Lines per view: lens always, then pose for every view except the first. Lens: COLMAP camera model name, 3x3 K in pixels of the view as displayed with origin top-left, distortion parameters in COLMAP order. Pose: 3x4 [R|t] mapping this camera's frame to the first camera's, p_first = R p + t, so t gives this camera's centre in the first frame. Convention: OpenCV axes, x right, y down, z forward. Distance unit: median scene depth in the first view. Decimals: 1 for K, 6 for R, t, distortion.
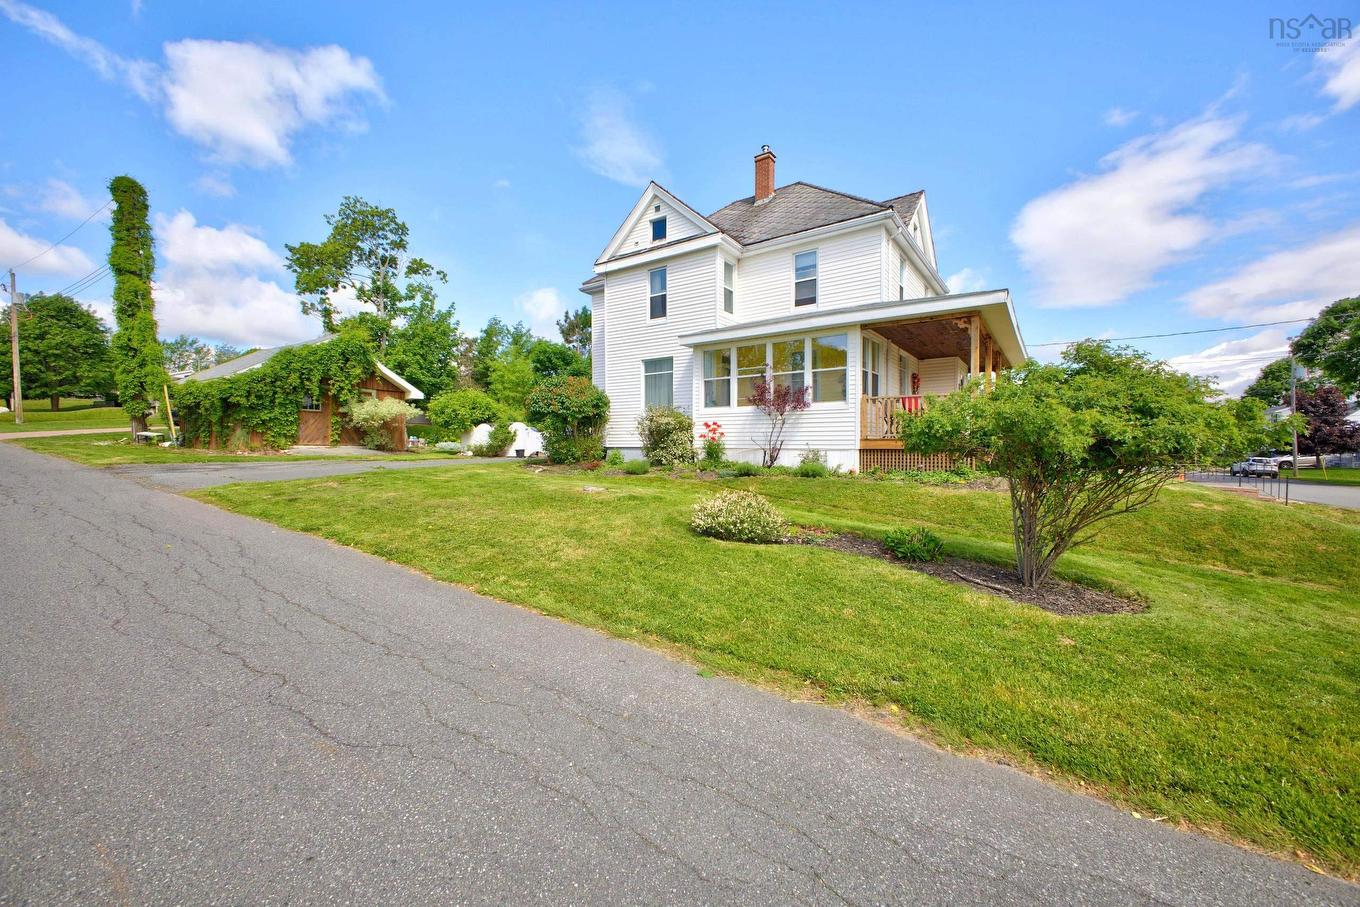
lens RADIAL K [[534.5, 0, 682.6], [0, 534.5, 445.9], [0, 0, 1]] dist [0.004778, -0.000563]
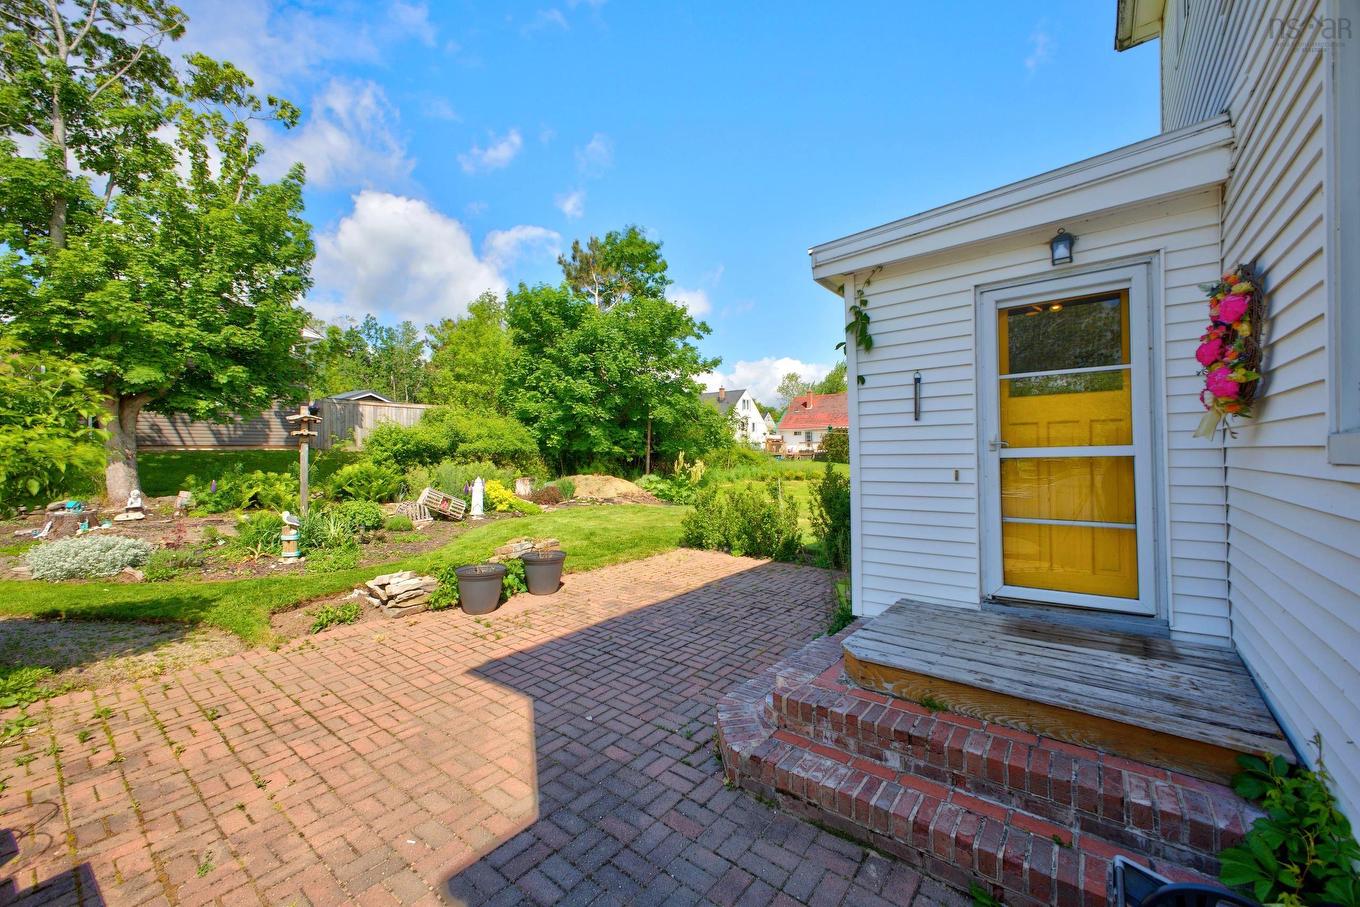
lens RADIAL K [[534.5, 0, 682.6], [0, 534.5, 445.9], [0, 0, 1]] dist [0.004778, -0.000563]
pose [[0.998599, -0.002473, -0.052850, -0.081754], [0.001339, 0.999768, -0.021480, -0.026897], [0.052890, 0.021379, 0.998371, 0.482359]]
